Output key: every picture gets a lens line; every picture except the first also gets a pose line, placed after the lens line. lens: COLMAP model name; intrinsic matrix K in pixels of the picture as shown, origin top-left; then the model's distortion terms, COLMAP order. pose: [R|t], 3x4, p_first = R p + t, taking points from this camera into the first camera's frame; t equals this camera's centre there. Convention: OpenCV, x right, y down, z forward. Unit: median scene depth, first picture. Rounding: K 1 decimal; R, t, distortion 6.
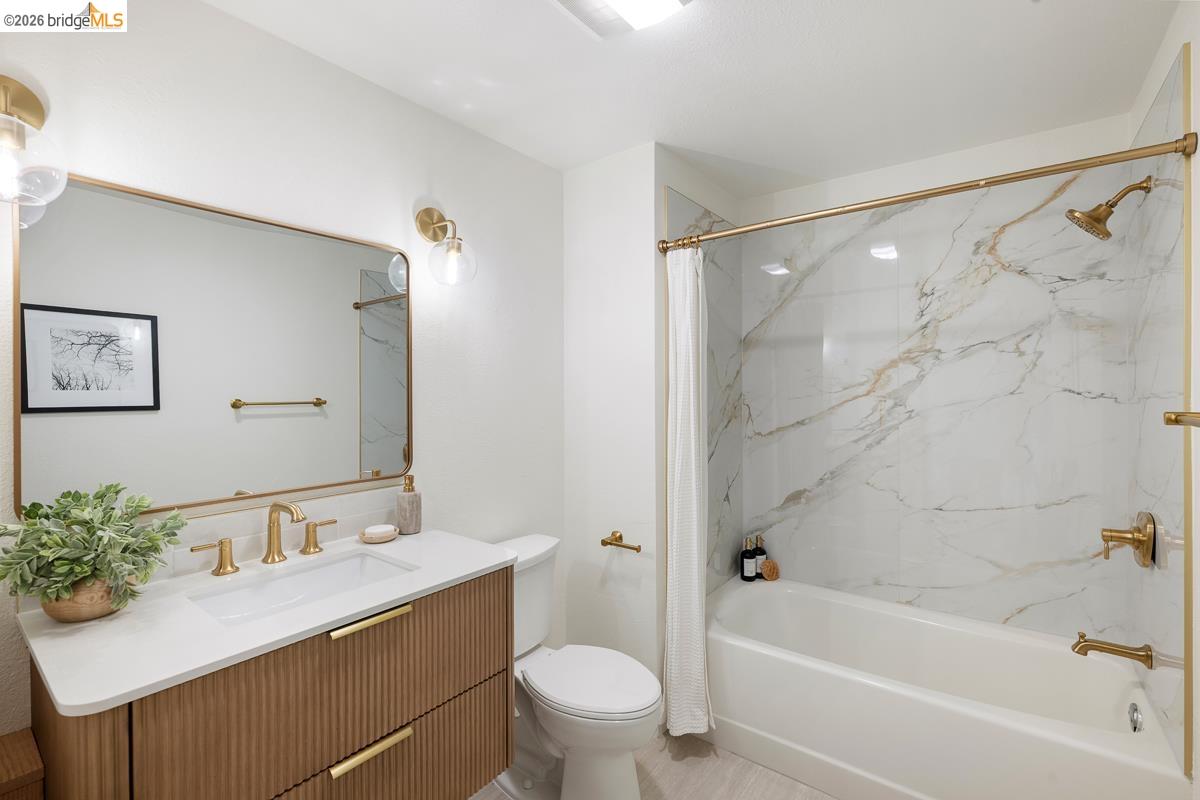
lens RADIAL K [[534.8, 0, 595.2], [0, 534.8, 391.0], [0, 0, 1]] dist [0.000449, 0.000238]
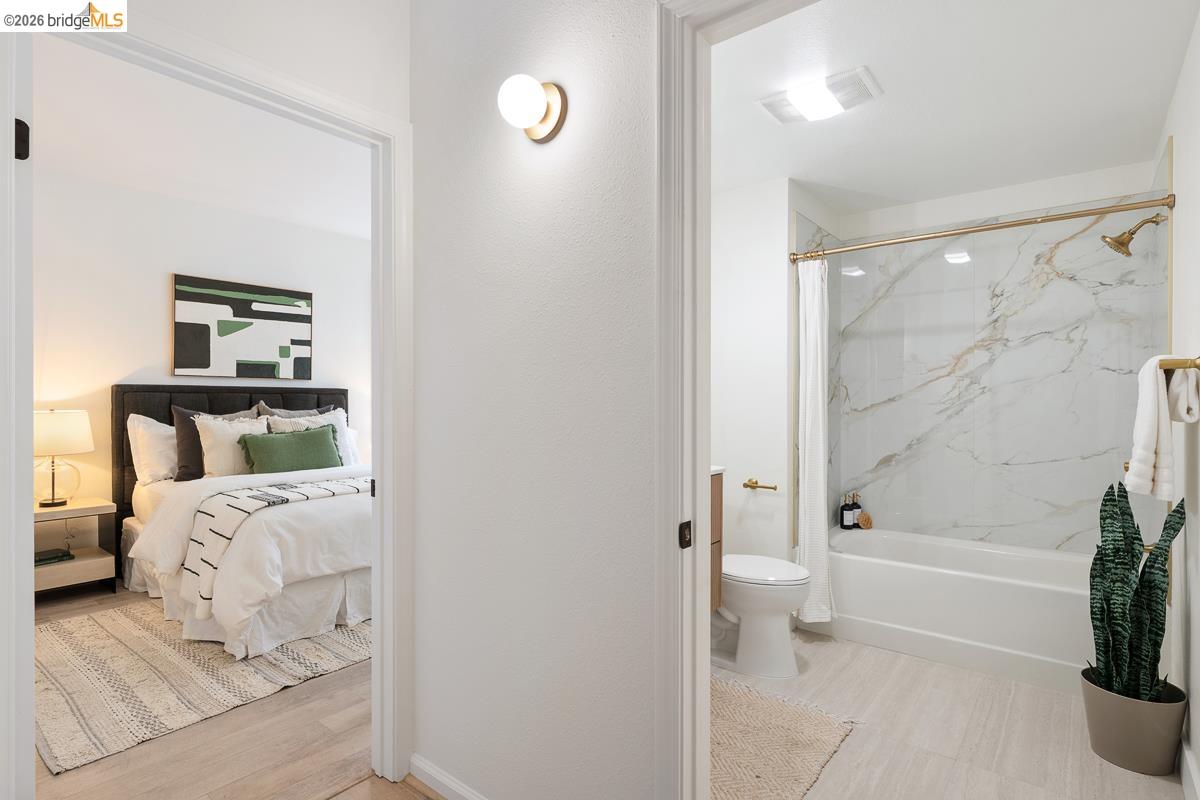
lens RADIAL K [[600.0, 0, 601.3], [0, 600.0, 401.3], [0, 0, 1]] dist [-0.001761, 0.003376]
pose [[0.999849, 0.006796, -0.015963, -0.303268], [-0.006794, 0.999977, 0.000183, 0.079155], [0.015964, -0.000074, 0.999873, -0.450195]]
